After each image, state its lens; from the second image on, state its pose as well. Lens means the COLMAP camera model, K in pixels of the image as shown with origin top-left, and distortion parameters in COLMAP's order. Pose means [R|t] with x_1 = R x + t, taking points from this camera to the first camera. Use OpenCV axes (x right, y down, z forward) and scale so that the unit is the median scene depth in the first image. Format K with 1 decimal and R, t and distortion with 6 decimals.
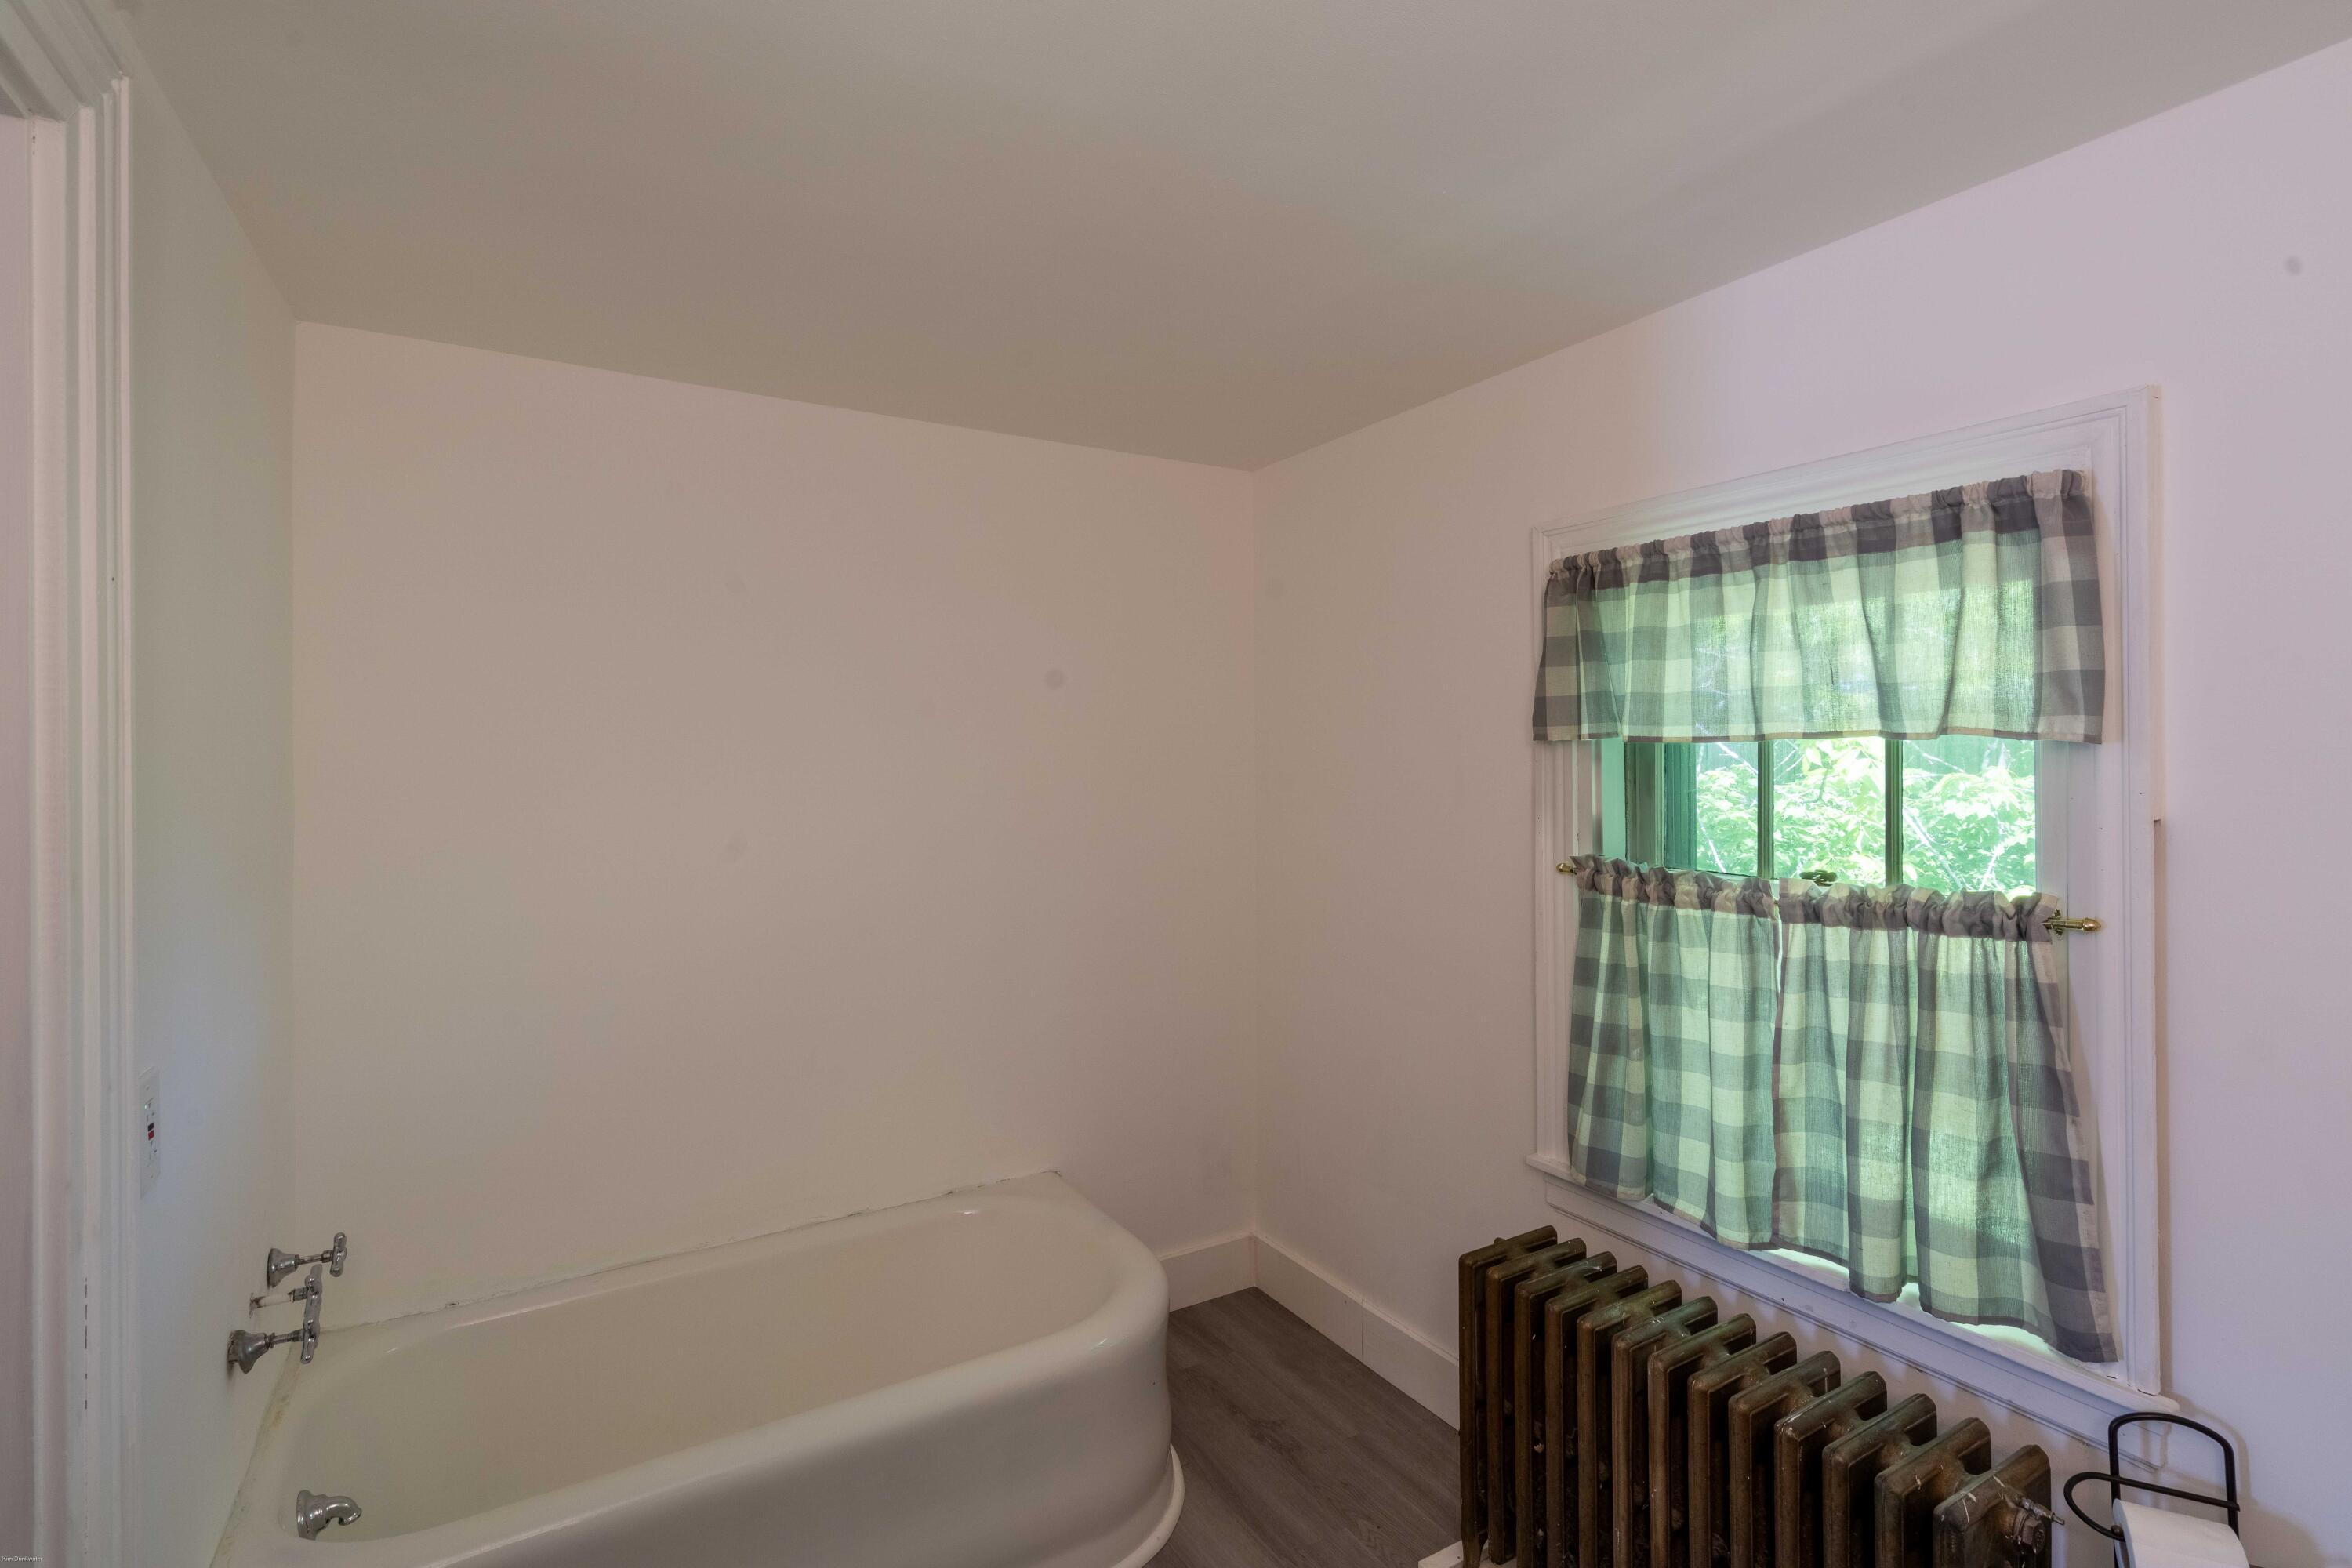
lens RADIAL K [[1115.2, 0, 1185.9], [0, 1115.2, 749.0], [0, 0, 1]] dist [-0.001190, -0.000038]
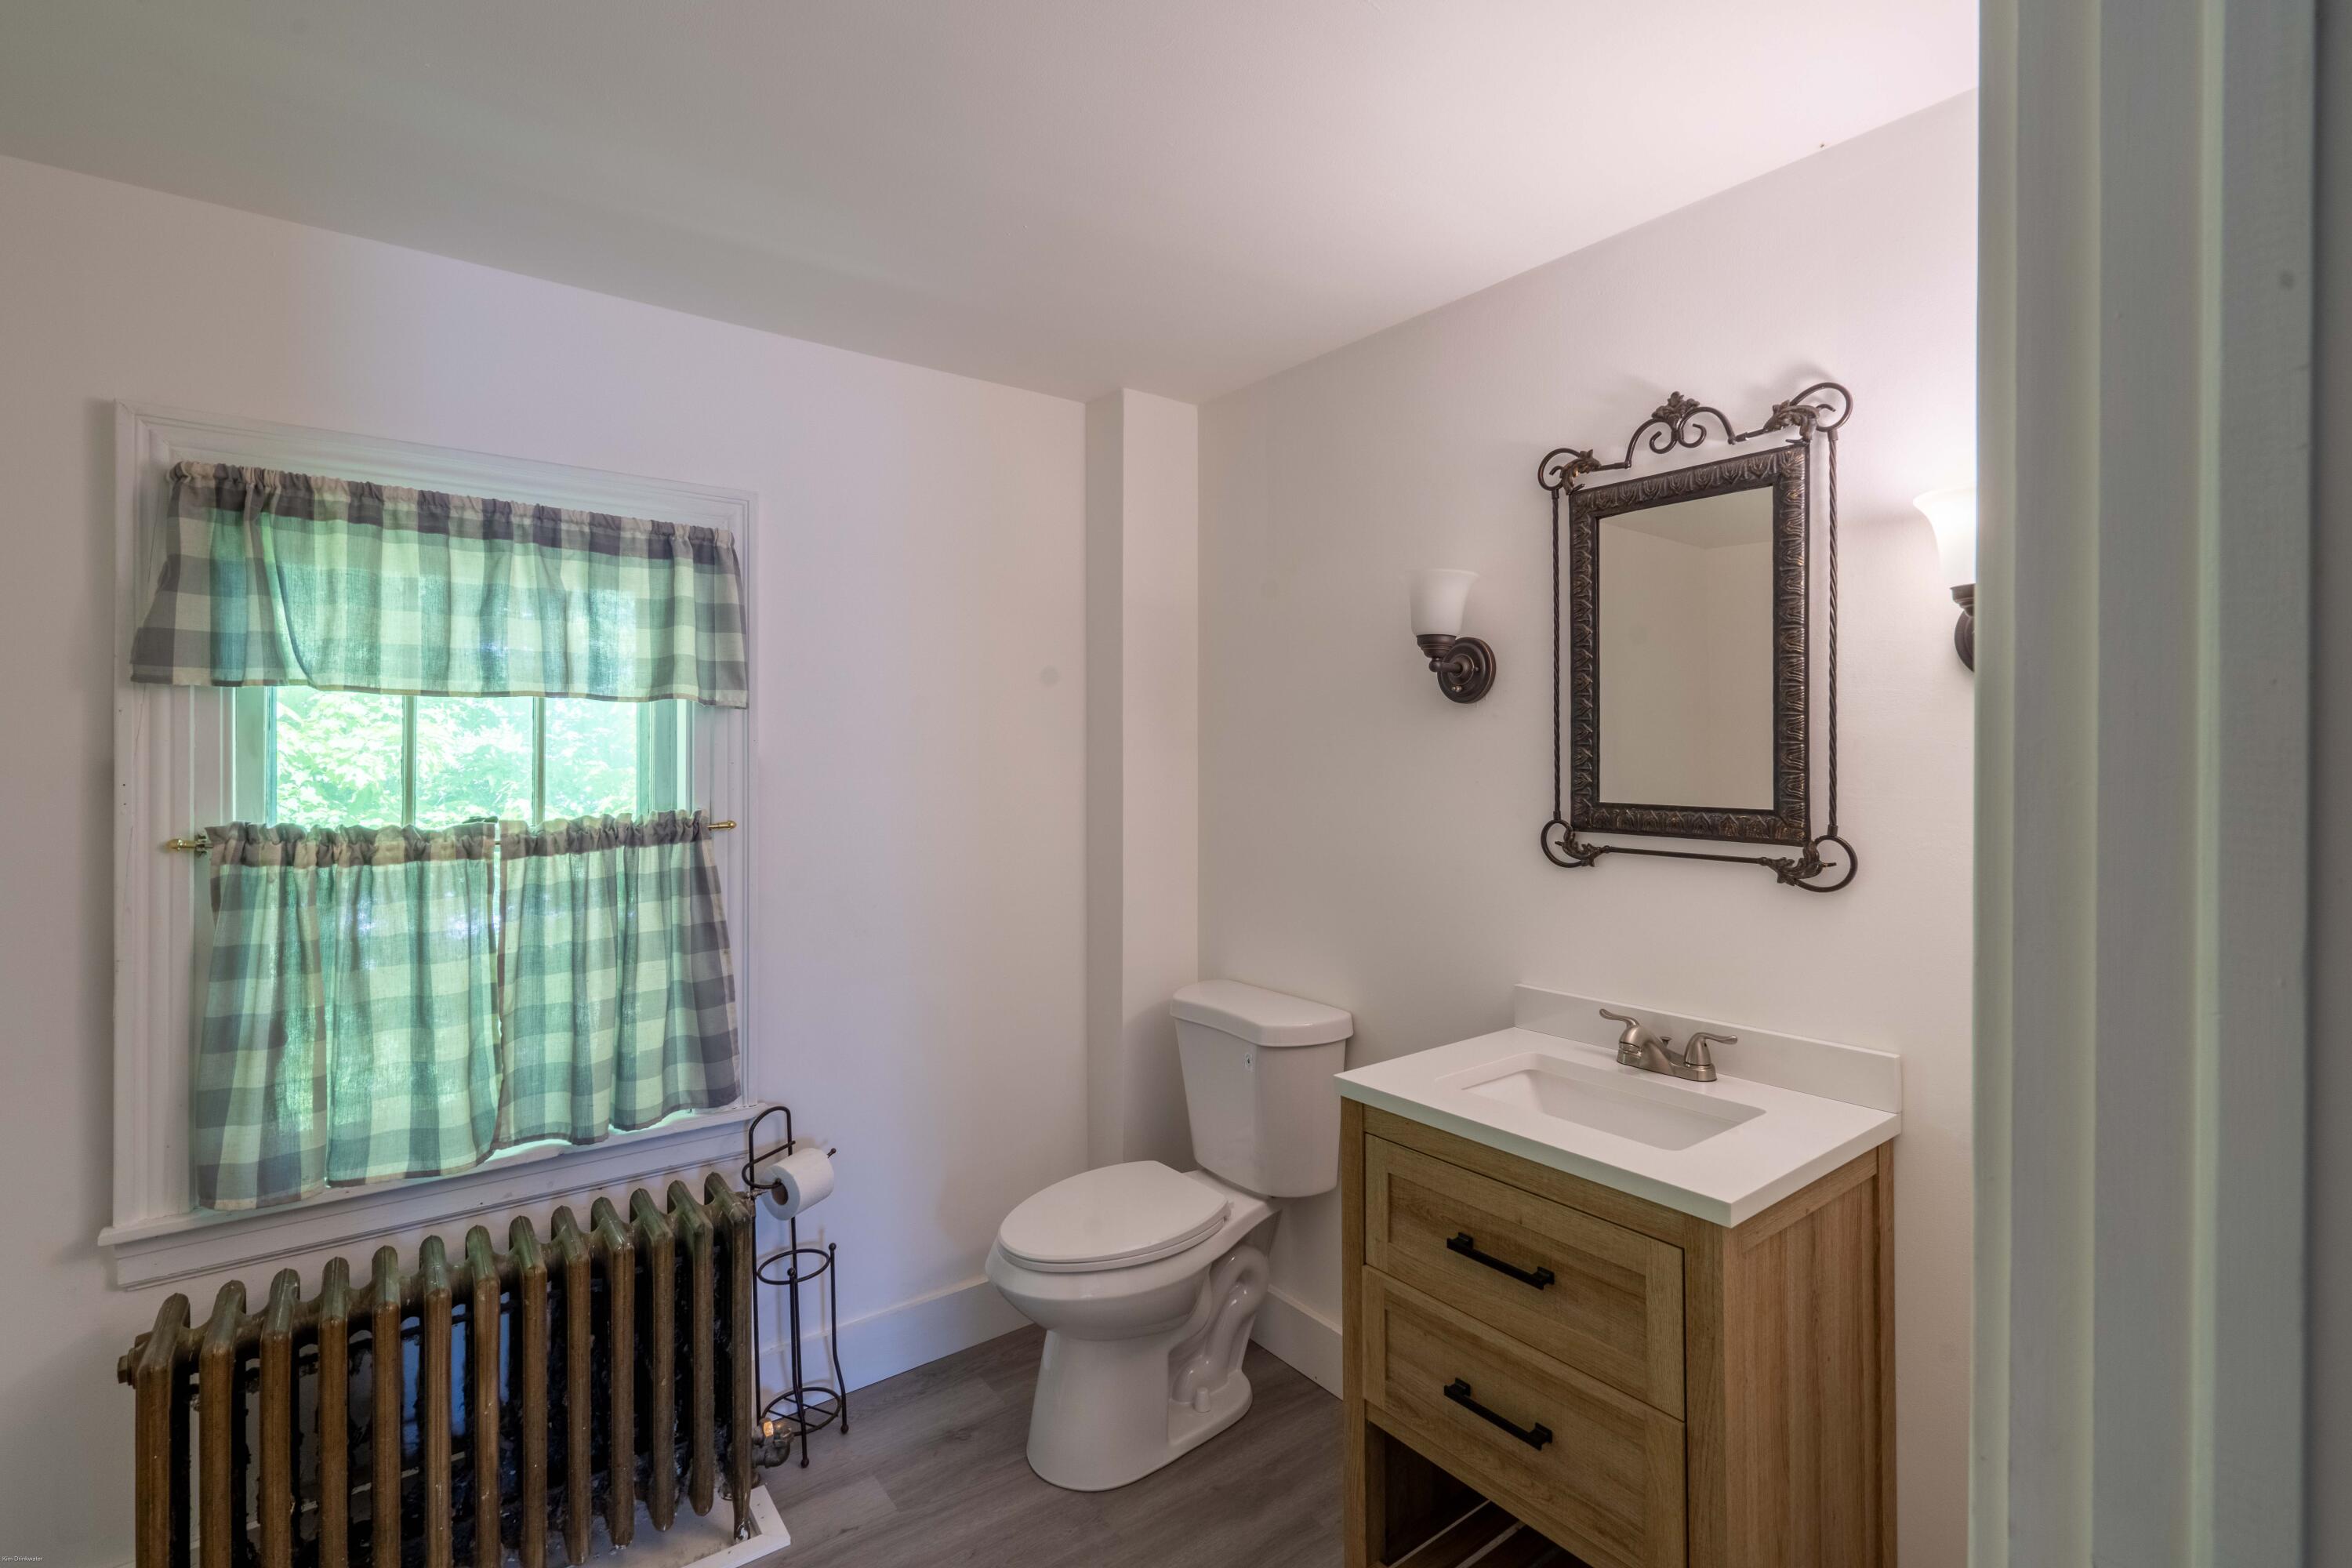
lens RADIAL K [[1115.2, 0, 1185.9], [0, 1115.2, 749.0], [0, 0, 1]] dist [-0.001190, -0.000038]
pose [[-0.147645, 0.001300, 0.989039, -0.708780], [-0.009608, 0.999950, -0.002749, 0.041986], [-0.988994, -0.009909, -0.147626, 0.508201]]
